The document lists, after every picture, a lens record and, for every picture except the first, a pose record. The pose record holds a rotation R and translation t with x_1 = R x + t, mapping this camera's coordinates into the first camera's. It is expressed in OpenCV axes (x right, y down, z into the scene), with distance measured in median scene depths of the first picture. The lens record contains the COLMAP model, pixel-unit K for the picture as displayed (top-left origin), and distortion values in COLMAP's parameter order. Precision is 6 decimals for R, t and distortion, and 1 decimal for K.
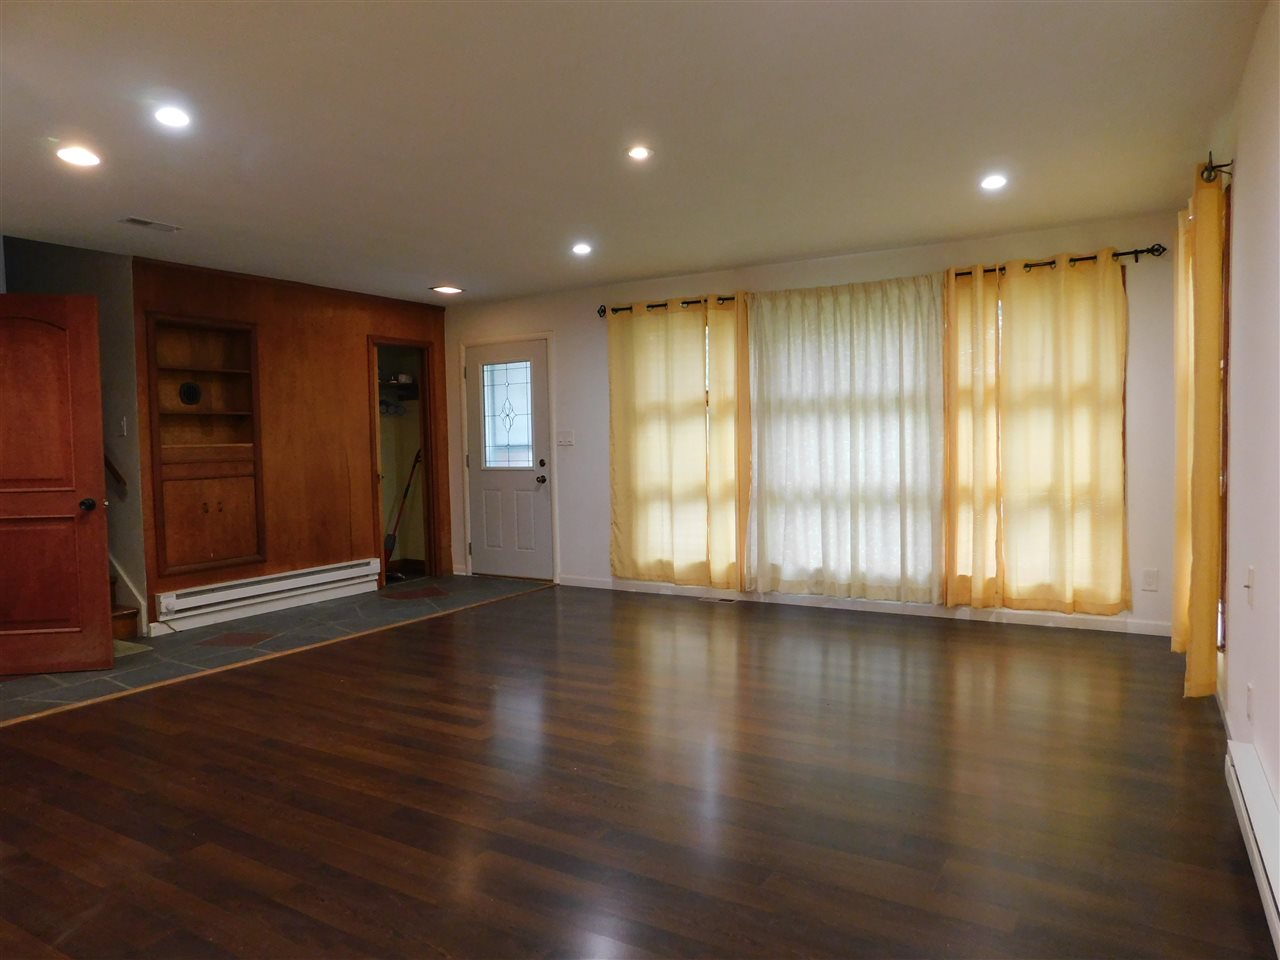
lens RADIAL K [[847.5, 0, 638.1], [0, 847.5, 478.4], [0, 0, 1]] dist [-0.048792, 0.020810]
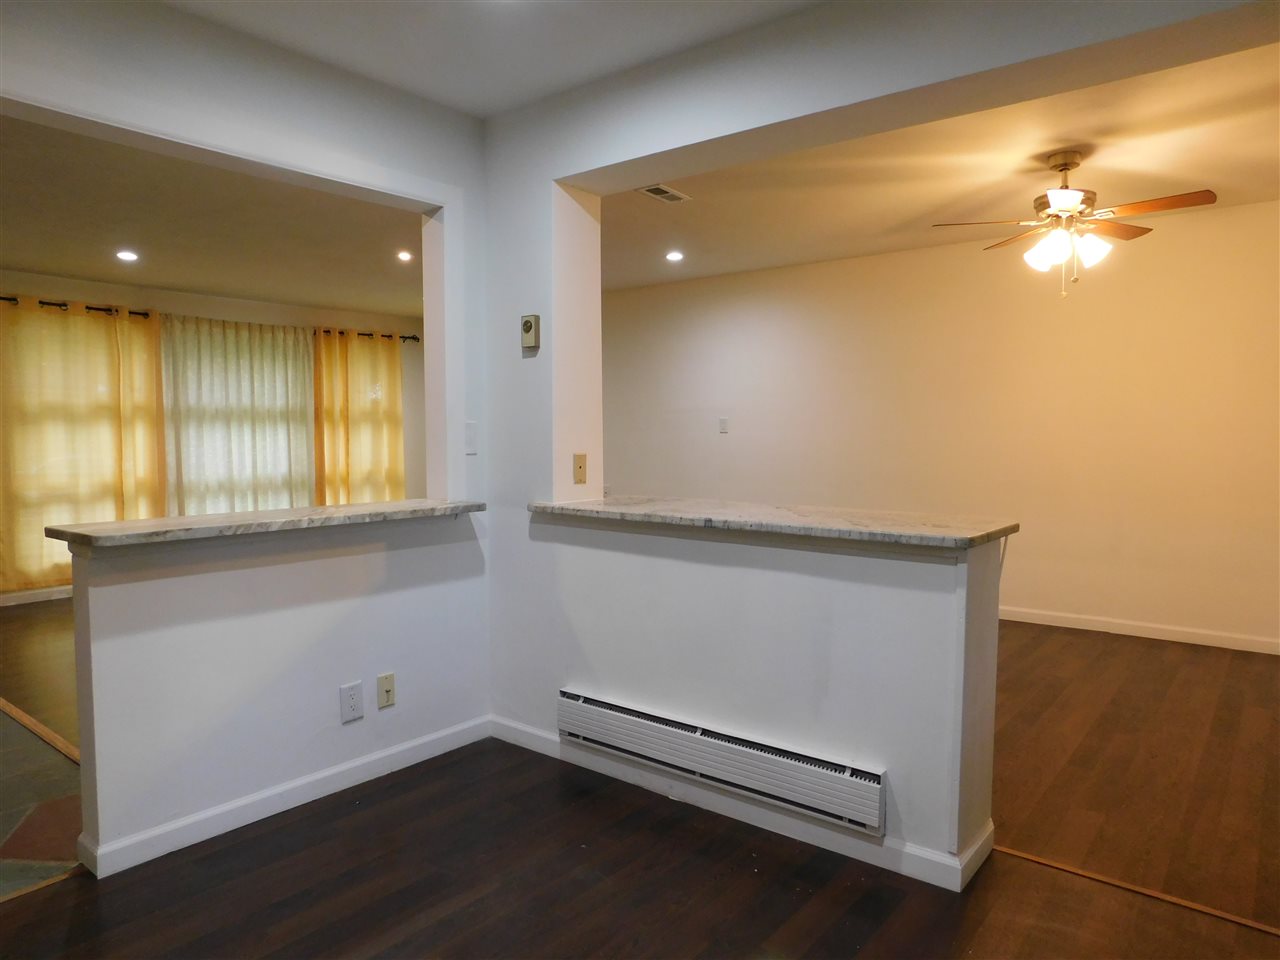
lens RADIAL K [[847.5, 0, 636.3], [0, 847.5, 481.1], [0, 0, 1]] dist [-0.048792, 0.020810]
pose [[0.147836, -0.034599, 0.988406, -0.942391], [0.044840, 0.998595, 0.028248, 0.004335], [-0.987995, 0.040144, 0.149180, 0.220786]]
